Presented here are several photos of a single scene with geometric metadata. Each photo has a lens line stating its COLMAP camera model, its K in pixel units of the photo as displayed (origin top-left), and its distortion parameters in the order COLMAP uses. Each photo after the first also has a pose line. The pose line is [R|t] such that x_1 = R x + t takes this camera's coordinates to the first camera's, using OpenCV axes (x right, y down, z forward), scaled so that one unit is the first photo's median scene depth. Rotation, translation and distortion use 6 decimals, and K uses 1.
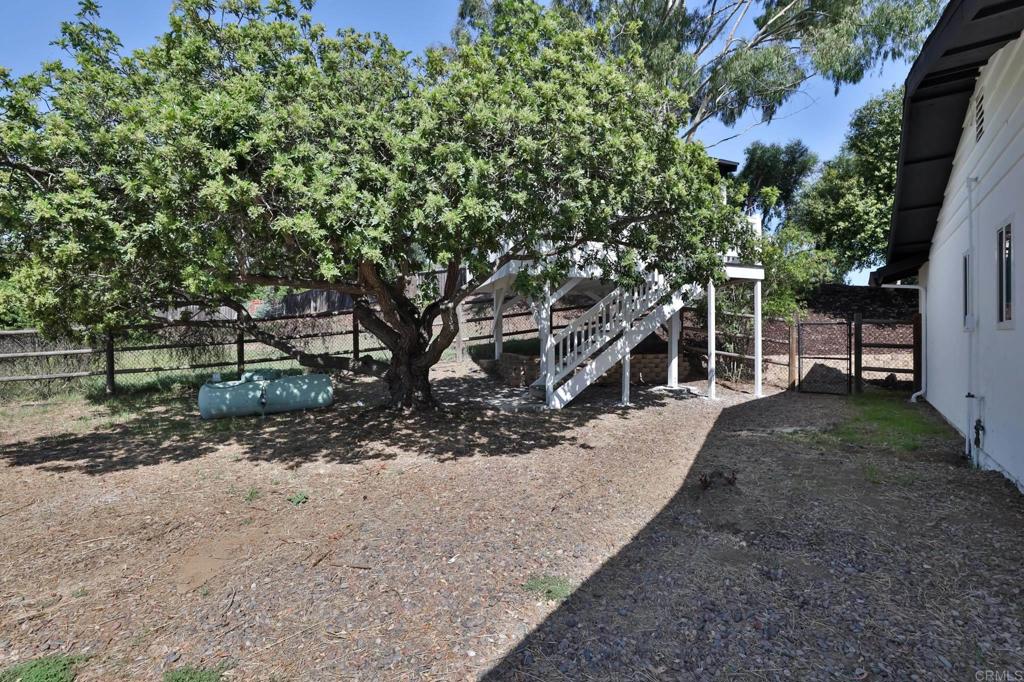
lens RADIAL K [[494.3, 0, 512.0], [0, 494.3, 341.0], [0, 0, 1]] dist [-0.031965, -0.000217]
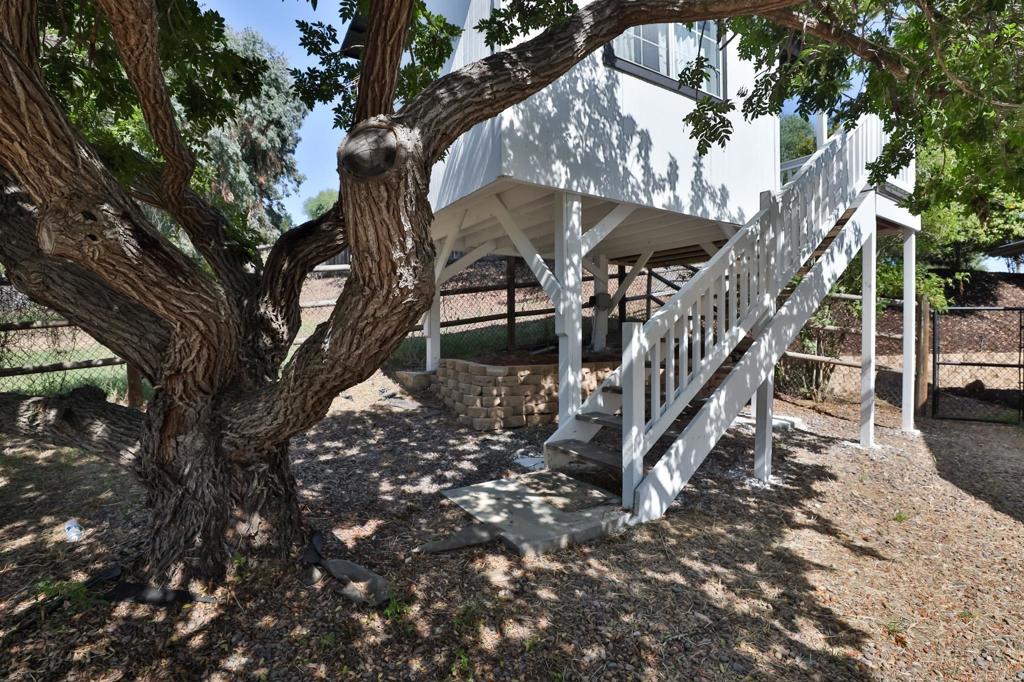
lens RADIAL K [[494.3, 0, 512.0], [0, 494.3, 341.0], [0, 0, 1]] dist [-0.031965, -0.000217]
pose [[0.972284, -0.004624, 0.233758, -0.097650], [0.000998, 0.999877, 0.015625, -0.005112], [-0.233802, -0.014959, 0.972169, 0.626739]]
